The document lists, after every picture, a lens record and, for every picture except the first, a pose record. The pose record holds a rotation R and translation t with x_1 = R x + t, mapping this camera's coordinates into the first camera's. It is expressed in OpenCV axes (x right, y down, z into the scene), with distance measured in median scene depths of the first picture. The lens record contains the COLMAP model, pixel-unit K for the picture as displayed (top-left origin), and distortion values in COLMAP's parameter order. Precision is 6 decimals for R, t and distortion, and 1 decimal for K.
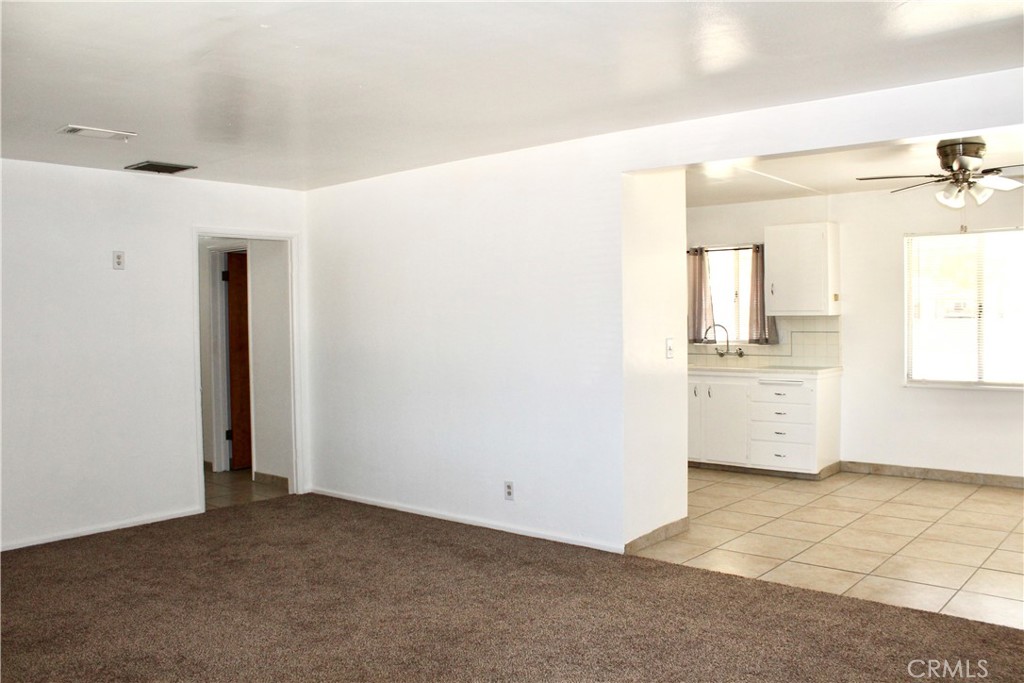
lens RADIAL K [[858.7, 0, 521.8], [0, 858.7, 333.1], [0, 0, 1]] dist [-0.160056, 0.144076]
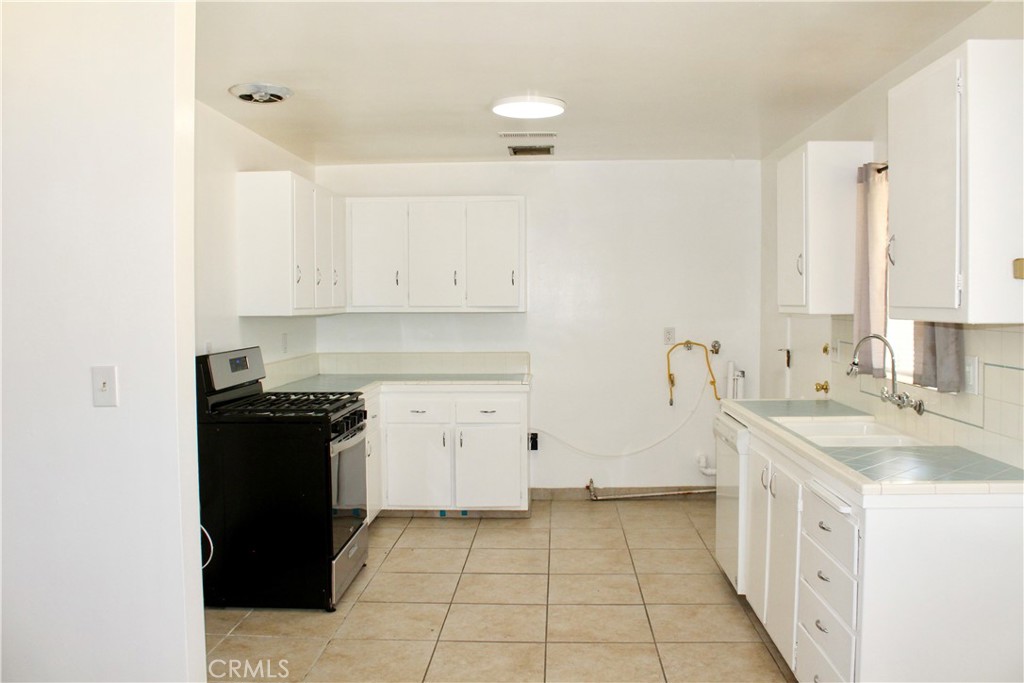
lens RADIAL K [[858.7, 0, 521.8], [0, 858.7, 333.1], [0, 0, 1]] dist [-0.160056, 0.144076]
pose [[0.617440, 0.040672, -0.785566, 0.692859], [-0.019662, 0.999148, 0.036277, -0.034751], [0.786372, -0.006953, 0.617714, 0.891621]]
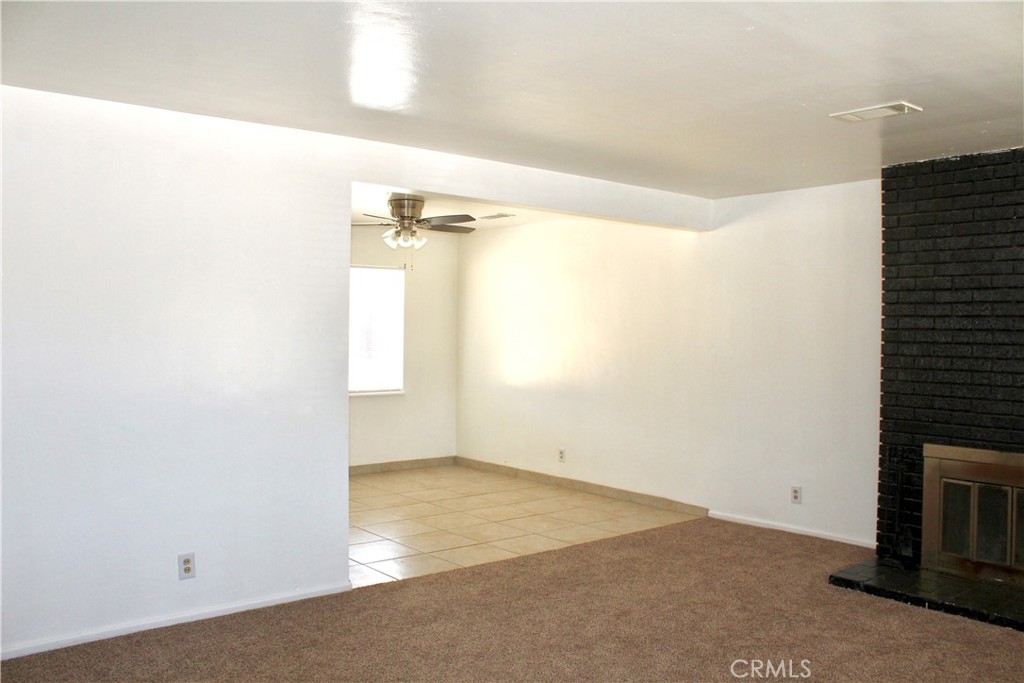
lens RADIAL K [[858.7, 0, 521.8], [0, 858.7, 333.1], [0, 0, 1]] dist [-0.160056, 0.144076]
pose [[0.168891, 0.012844, 0.985551, -0.701185], [0.008274, 0.999861, -0.014448, -0.005892], [-0.985600, 0.010595, 0.168761, 0.603760]]
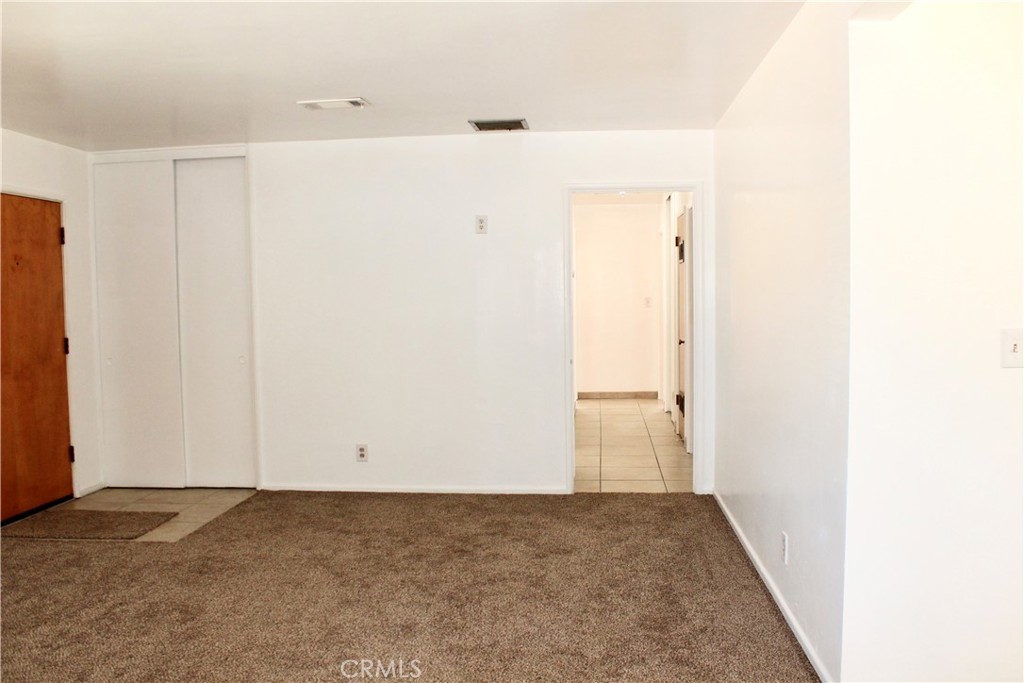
lens RADIAL K [[858.7, 0, 521.8], [0, 858.7, 333.1], [0, 0, 1]] dist [-0.160056, 0.144076]
pose [[0.583178, 0.050140, -0.810796, 0.397374], [-0.012321, 0.998525, 0.052886, -0.014094], [0.812251, -0.020852, 0.582935, 0.471842]]
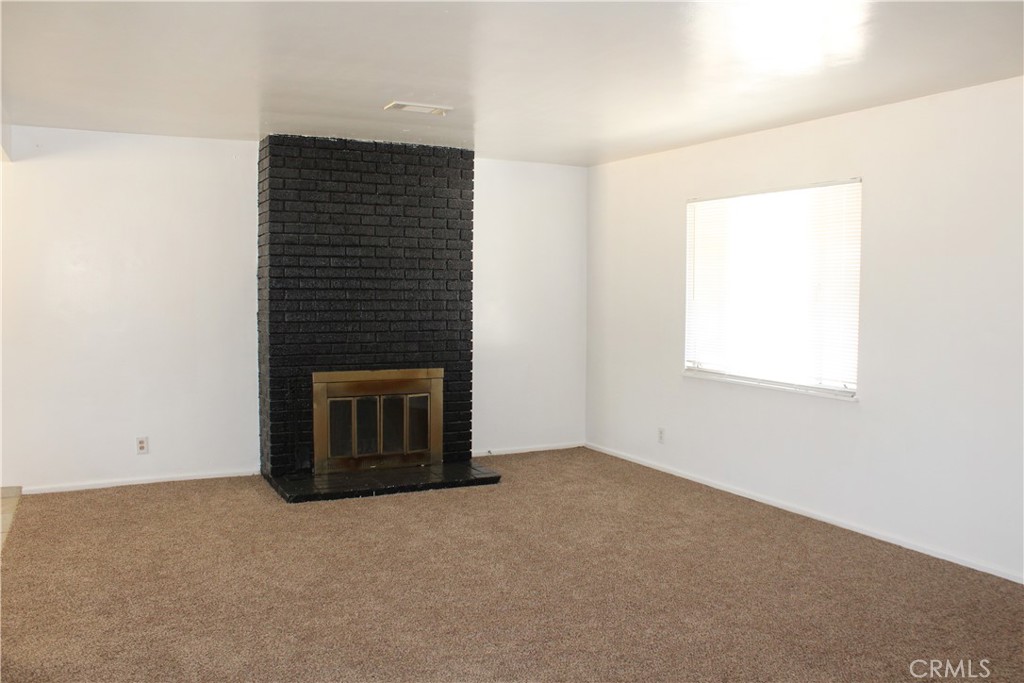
lens RADIAL K [[858.7, 0, 521.8], [0, 858.7, 333.1], [0, 0, 1]] dist [-0.160056, 0.144076]
pose [[-0.922848, -0.011922, 0.384981, -0.420759], [0.015173, 0.997620, 0.067264, -0.017662], [-0.384866, 0.067916, -0.920470, 1.234103]]
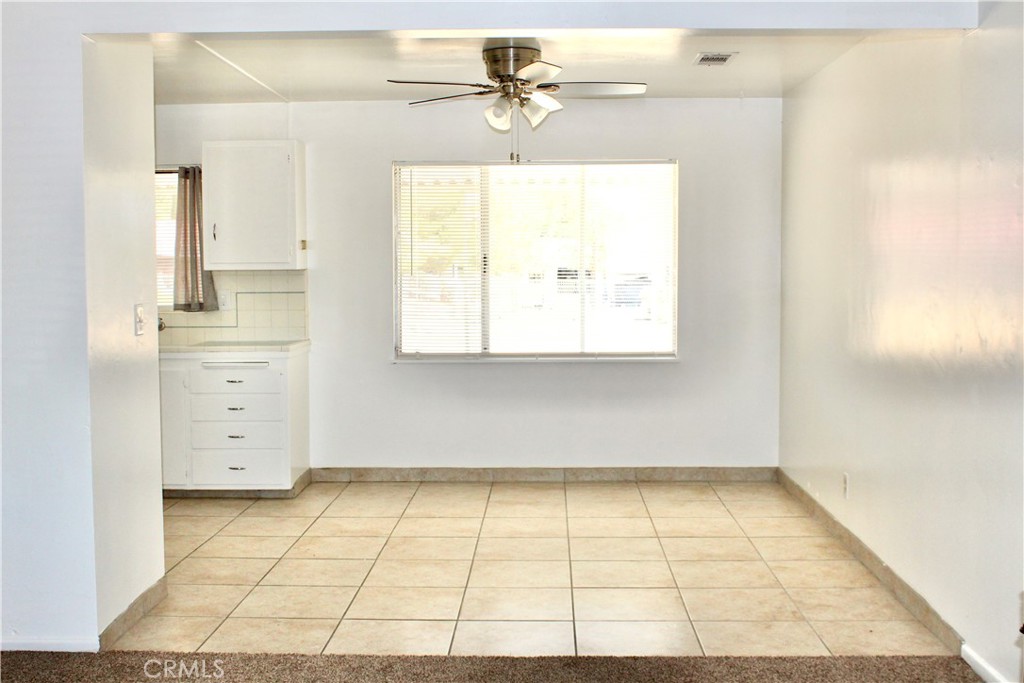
lens RADIAL K [[1150.7, 0, 514.5], [0, 1150.7, 336.7], [0, 0, 1]] dist [-0.060460, 0.014011]
pose [[0.782873, -0.031914, 0.621363, -0.140158], [0.009406, 0.999177, 0.039467, -0.000598], [-0.622111, -0.025053, 0.782528, 0.149485]]
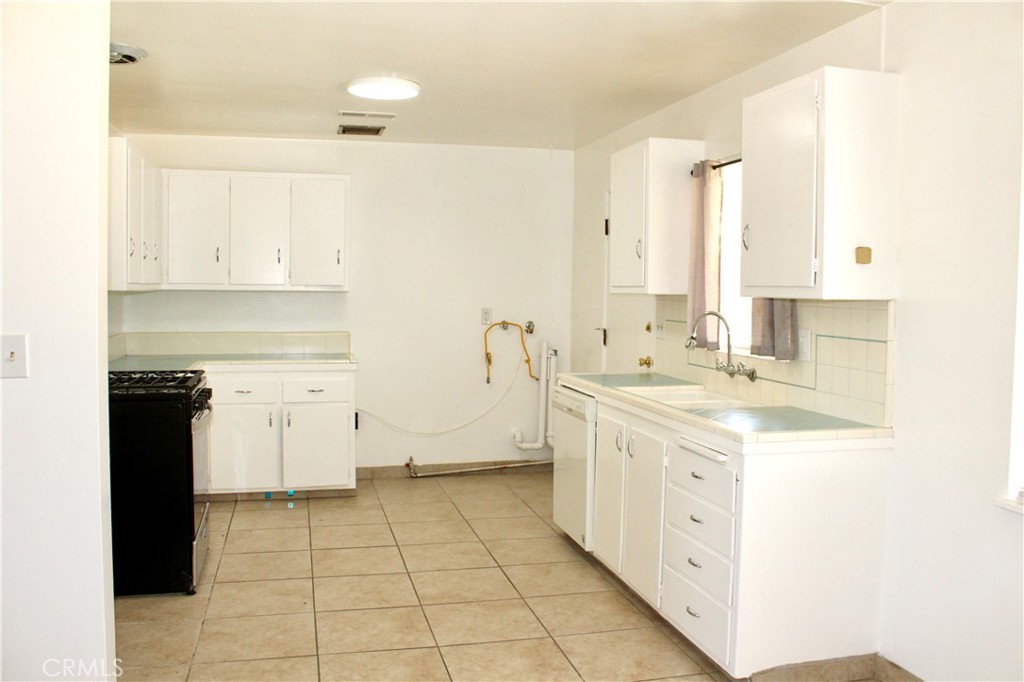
lens RADIAL K [[876.7, 0, 515.1], [0, 876.7, 332.2], [0, 0, 1]] dist [-0.160896, 0.168170]
pose [[0.813704, 0.052517, -0.578902, 0.653221], [-0.034625, 0.998521, 0.041915, -0.023604], [0.580247, -0.014062, 0.814319, 0.784530]]
